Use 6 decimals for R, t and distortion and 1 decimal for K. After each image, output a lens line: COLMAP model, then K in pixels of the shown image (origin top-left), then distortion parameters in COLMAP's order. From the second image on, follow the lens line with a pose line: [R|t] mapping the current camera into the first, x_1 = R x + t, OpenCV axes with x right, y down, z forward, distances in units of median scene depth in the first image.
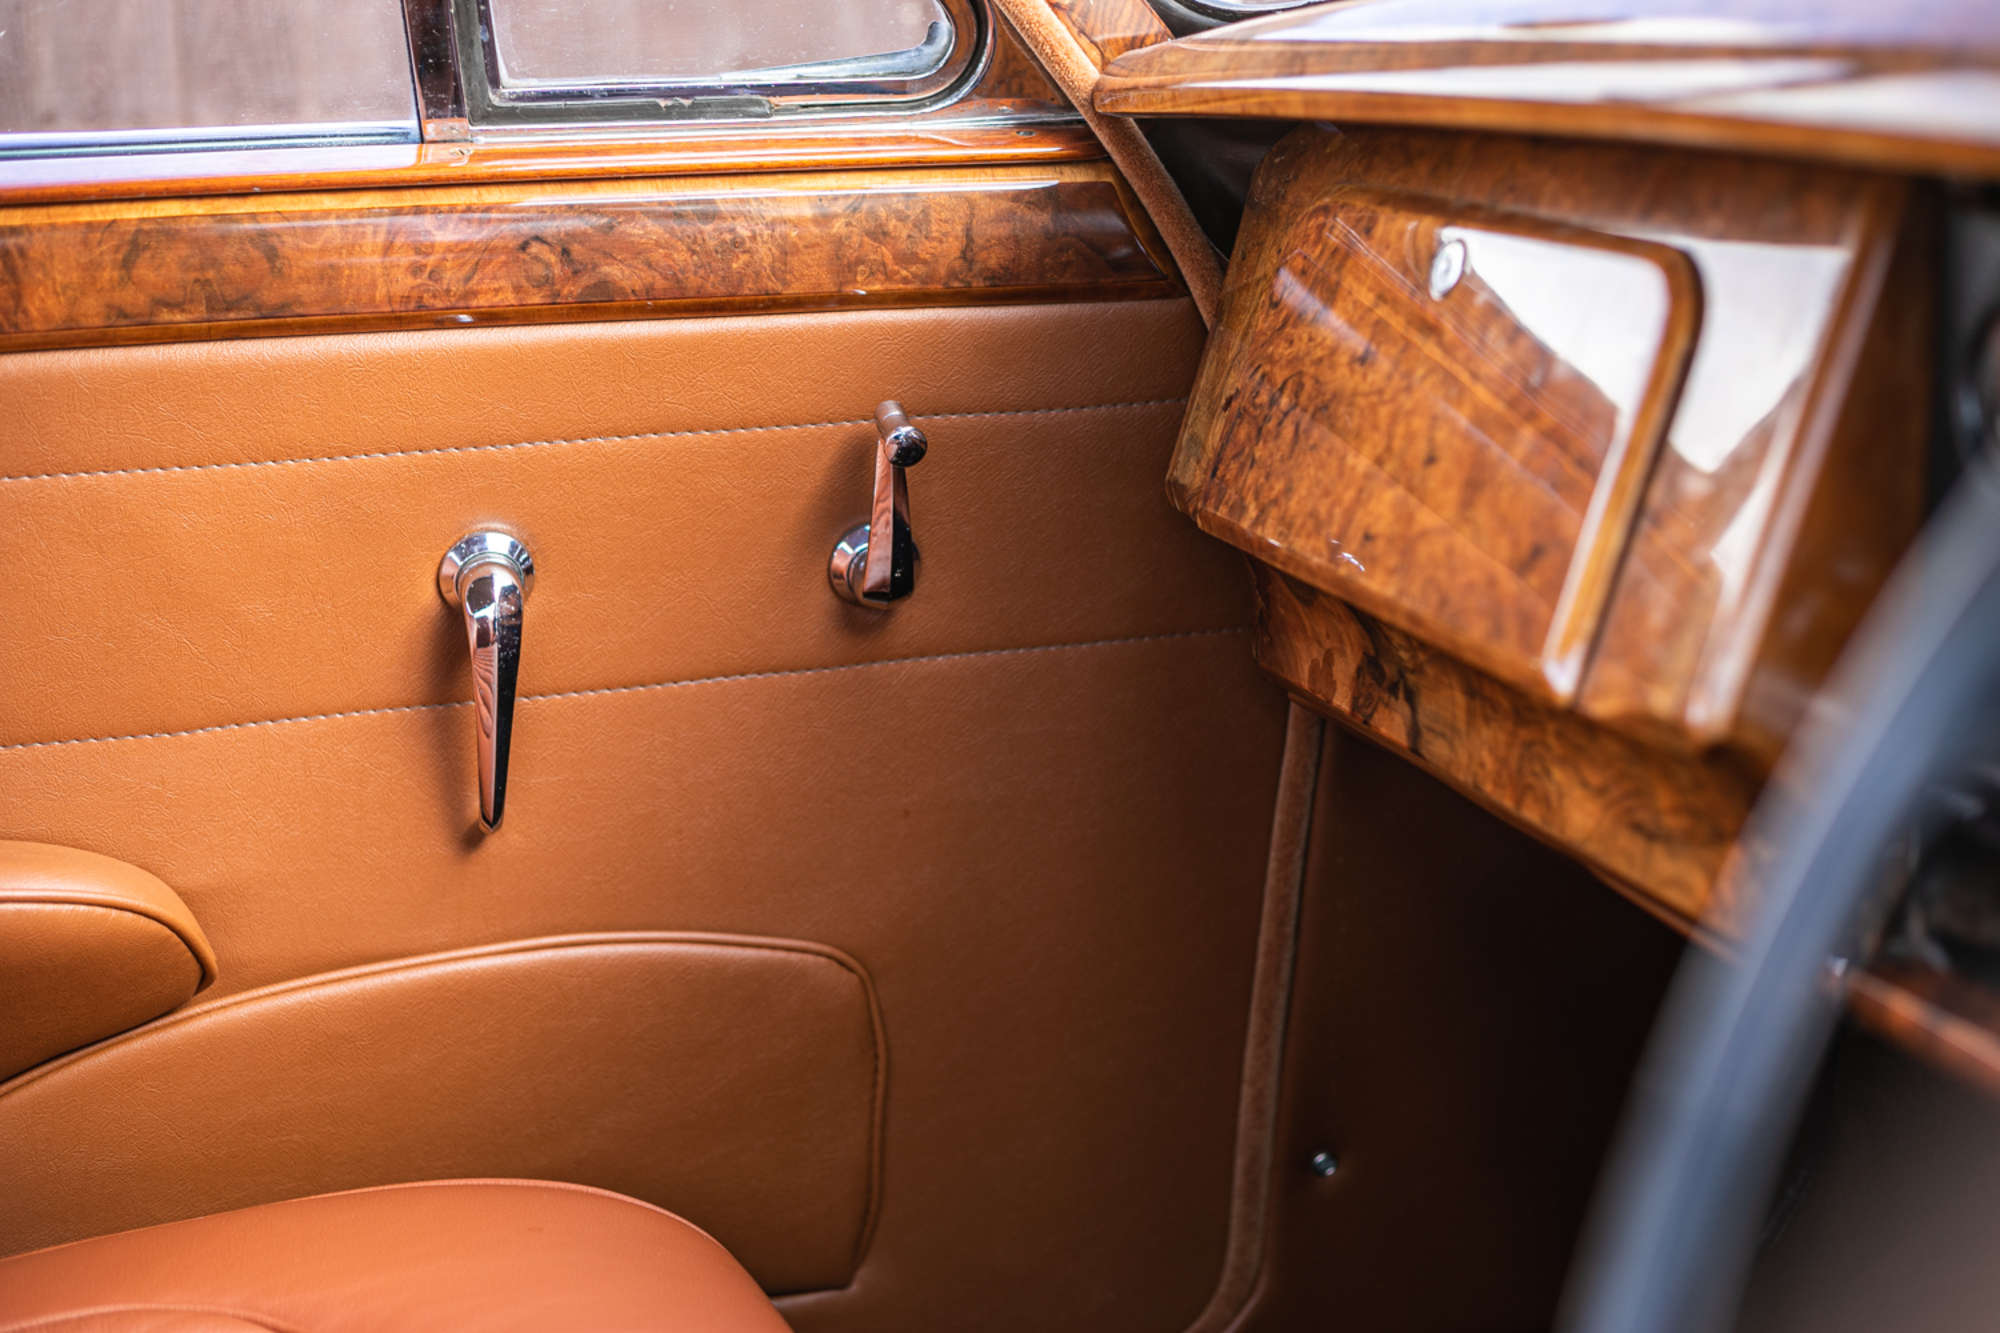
lens RADIAL K [[2867.1, 0, 1000.0], [0, 2867.1, 666.5], [0, 0, 1]] dist [-0.155633, -0.045886]
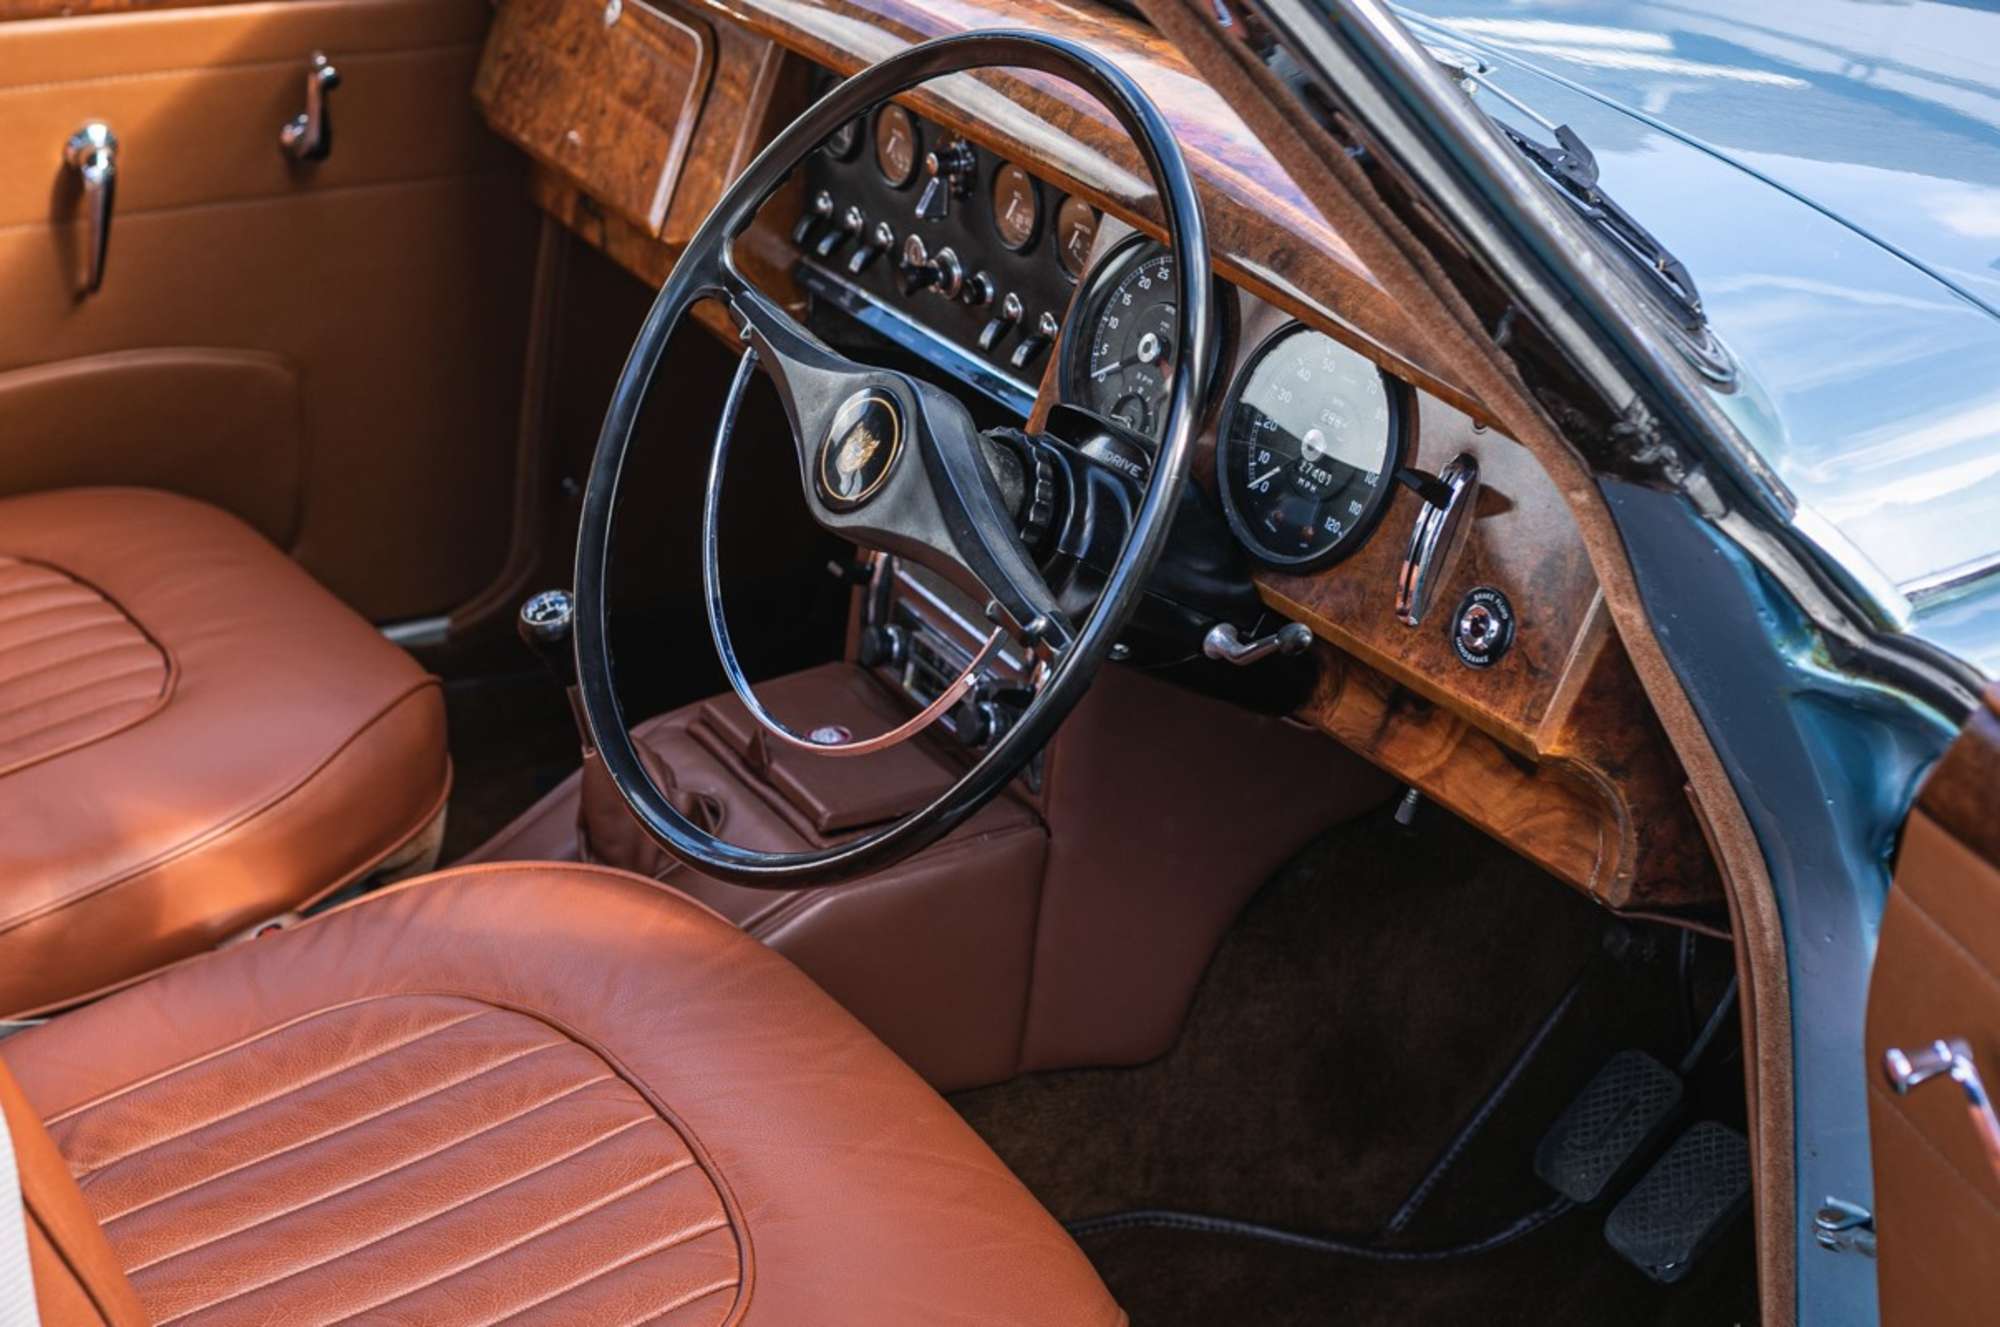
lens RADIAL K [[2867.1, 0, 1000.0], [0, 2867.1, 663.5], [0, 0, 1]] dist [-0.155633, -0.045886]
pose [[0.970932, -0.032610, 0.237123, -0.060767], [-0.015310, 0.980186, 0.197487, -0.080217], [-0.238865, -0.195376, 0.951195, -0.956905]]
